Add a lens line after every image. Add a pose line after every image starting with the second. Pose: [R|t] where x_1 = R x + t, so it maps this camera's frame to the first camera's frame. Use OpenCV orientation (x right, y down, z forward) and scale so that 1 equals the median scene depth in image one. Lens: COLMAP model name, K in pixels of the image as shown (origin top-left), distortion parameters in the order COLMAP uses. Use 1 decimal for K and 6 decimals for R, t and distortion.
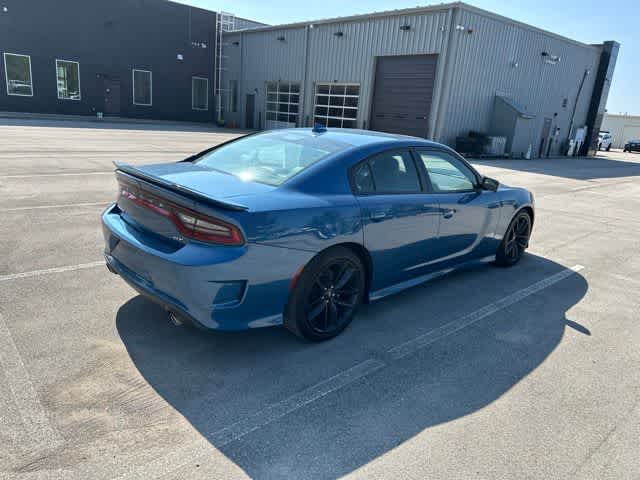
lens RADIAL K [[446.2, 0, 320.0], [0, 446.2, 240.0], [0, 0, 1]] dist [0.035241, -0.040265]
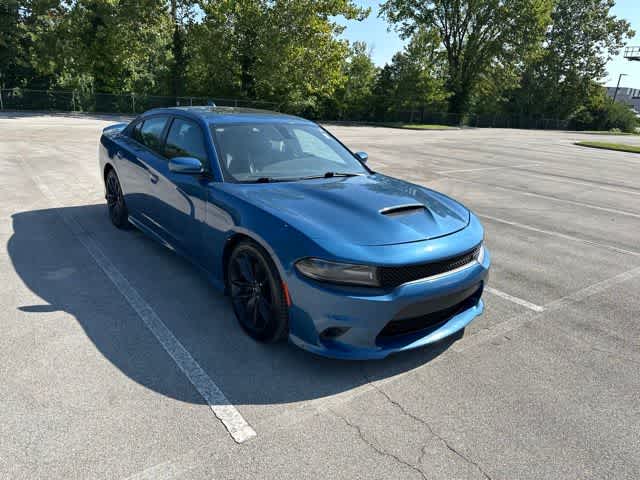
lens RADIAL K [[446.2, 0, 320.0], [0, 446.2, 240.0], [0, 0, 1]] dist [0.035241, -0.040265]
pose [[-0.079635, 0.217462, -0.972815, 1.024570], [-0.333315, 0.913931, 0.231584, -0.236927], [0.939446, 0.342696, -0.000297, 1.114419]]
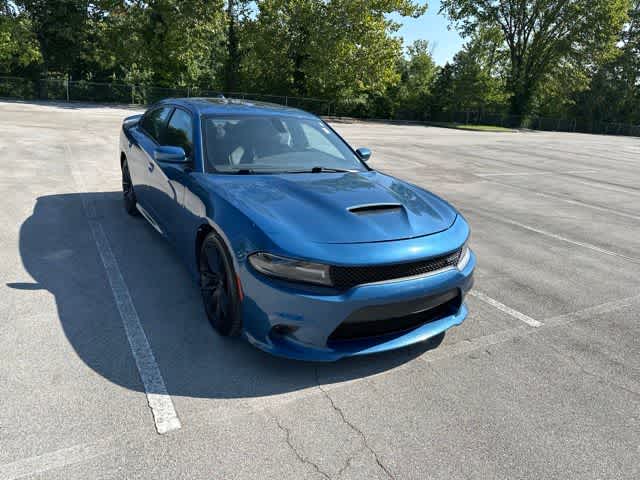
lens RADIAL K [[446.2, 0, 320.0], [0, 446.2, 240.0], [0, 0, 1]] dist [0.035241, -0.040265]
pose [[-0.201572, 0.212754, -0.956088, 0.990837], [-0.355351, 0.893734, 0.273797, -0.267584], [0.912740, 0.394936, -0.104550, 1.218596]]
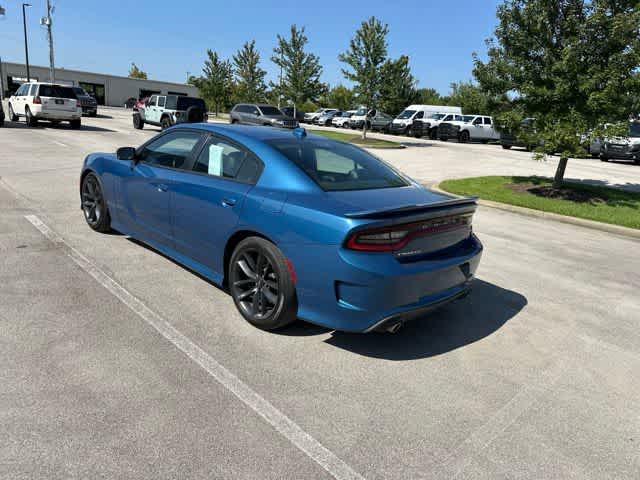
lens RADIAL K [[441.1, 0, 320.0], [0, 441.1, 240.0], [0, 0, 1]] dist [0.094588, -0.114211]
pose [[-0.050146, -0.343127, 0.937949, -0.832962], [0.174826, 0.921615, 0.346498, -0.289395], [-0.983322, 0.181353, 0.013772, 0.763688]]
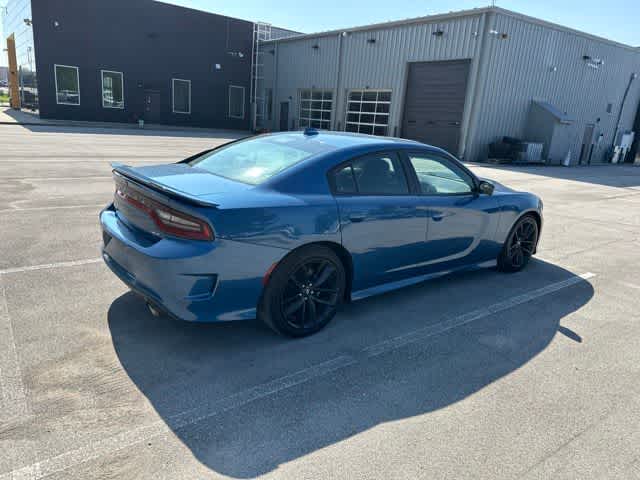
lens RADIAL K [[446.2, 0, 320.0], [0, 446.2, 240.0], [0, 0, 1]] dist [0.035241, -0.040265]
pose [[0.996509, 0.016947, -0.081744, 0.083895], [-0.018148, 0.999738, -0.013967, 0.010760], [0.081486, 0.015402, 0.996555, -0.013540]]
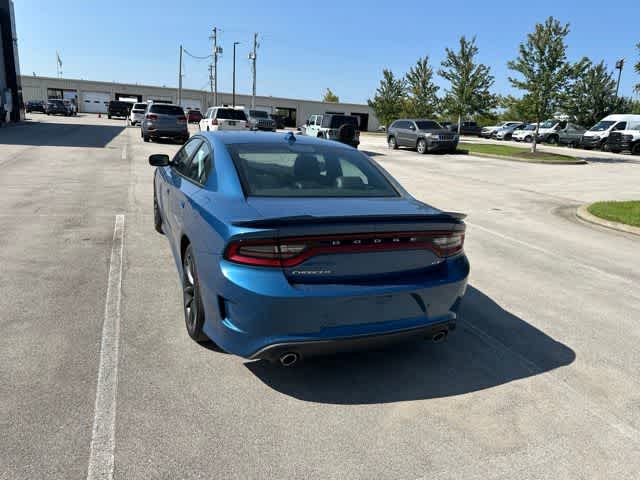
lens RADIAL K [[446.2, 0, 320.0], [0, 446.2, 240.0], [0, 0, 1]] dist [0.035241, -0.040265]
pose [[0.337264, -0.296453, 0.893515, -0.717707], [0.214109, 0.948405, 0.233848, -0.195337], [-0.916739, 0.112441, 0.383336, 0.455602]]
